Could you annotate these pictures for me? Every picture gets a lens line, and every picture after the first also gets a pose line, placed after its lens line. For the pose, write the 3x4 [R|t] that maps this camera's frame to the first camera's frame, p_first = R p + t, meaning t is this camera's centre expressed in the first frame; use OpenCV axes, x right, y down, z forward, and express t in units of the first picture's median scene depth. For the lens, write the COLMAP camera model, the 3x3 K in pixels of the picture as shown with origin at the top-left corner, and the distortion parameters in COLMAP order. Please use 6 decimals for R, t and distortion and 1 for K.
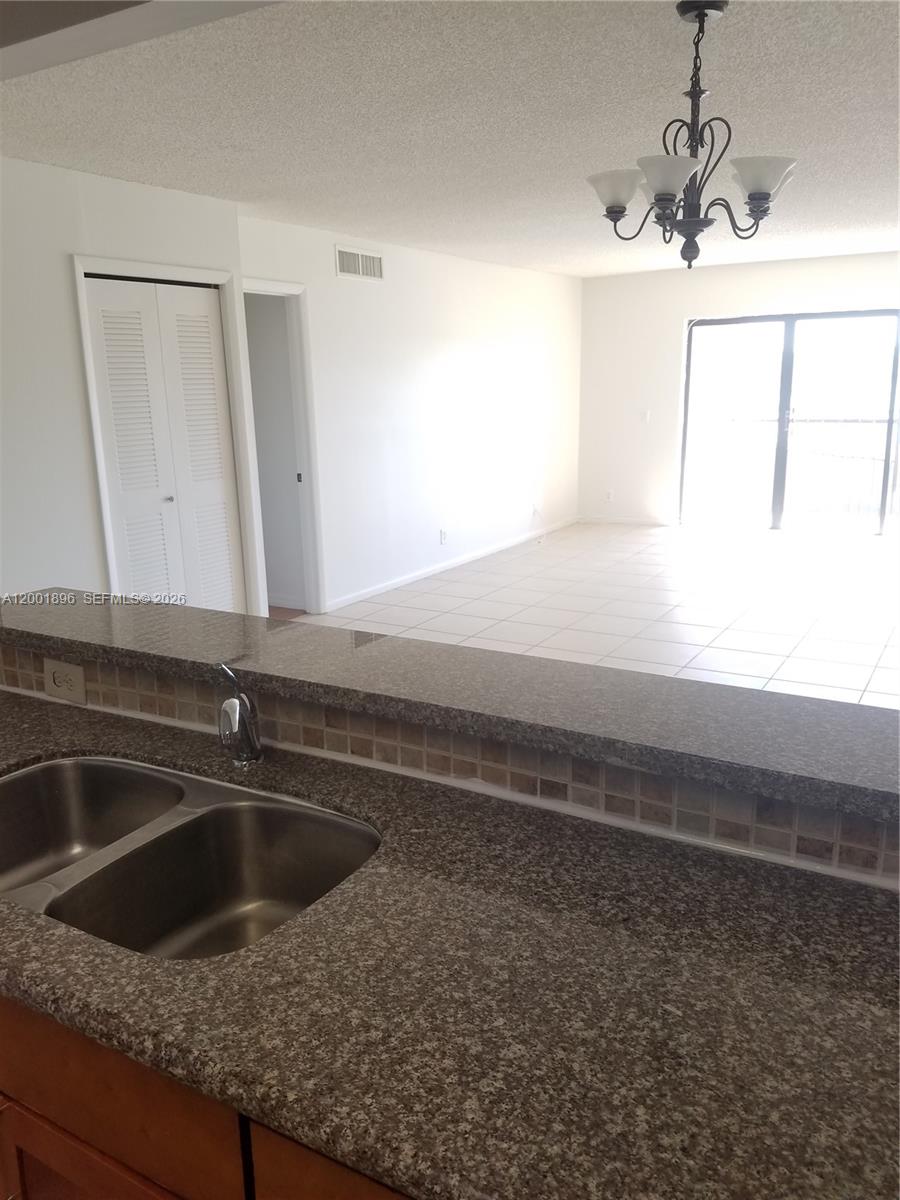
lens RADIAL K [[922.5, 0, 440.4], [0, 922.5, 588.3], [0, 0, 1]] dist [-0.004685, -0.025519]
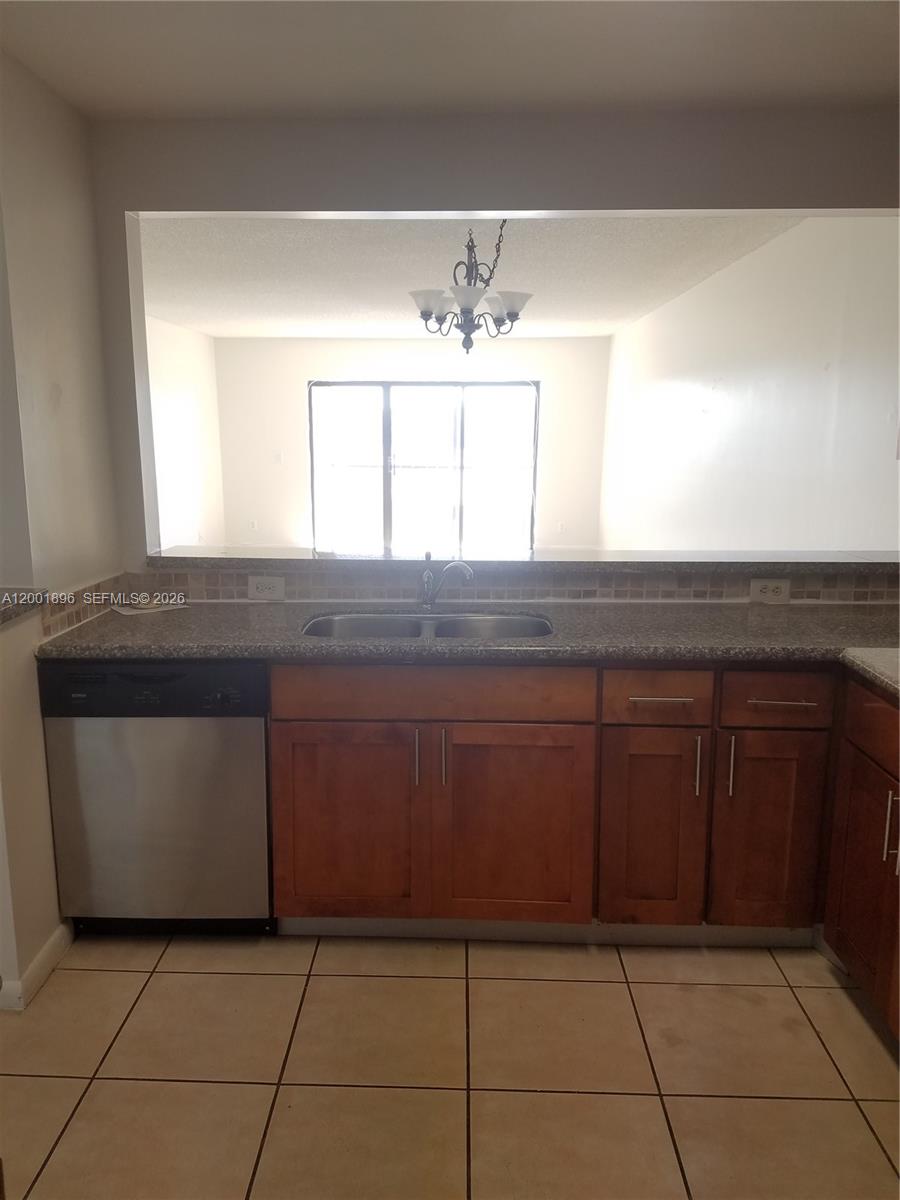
lens RADIAL K [[922.5, 0, 456.4], [0, 922.5, 607.5], [0, 0, 1]] dist [-0.004685, -0.025519]
pose [[0.872083, -0.062256, 0.485381, -0.859117], [0.081159, 0.996539, -0.018000, 0.180597], [-0.482580, 0.055091, 0.874117, -0.558961]]
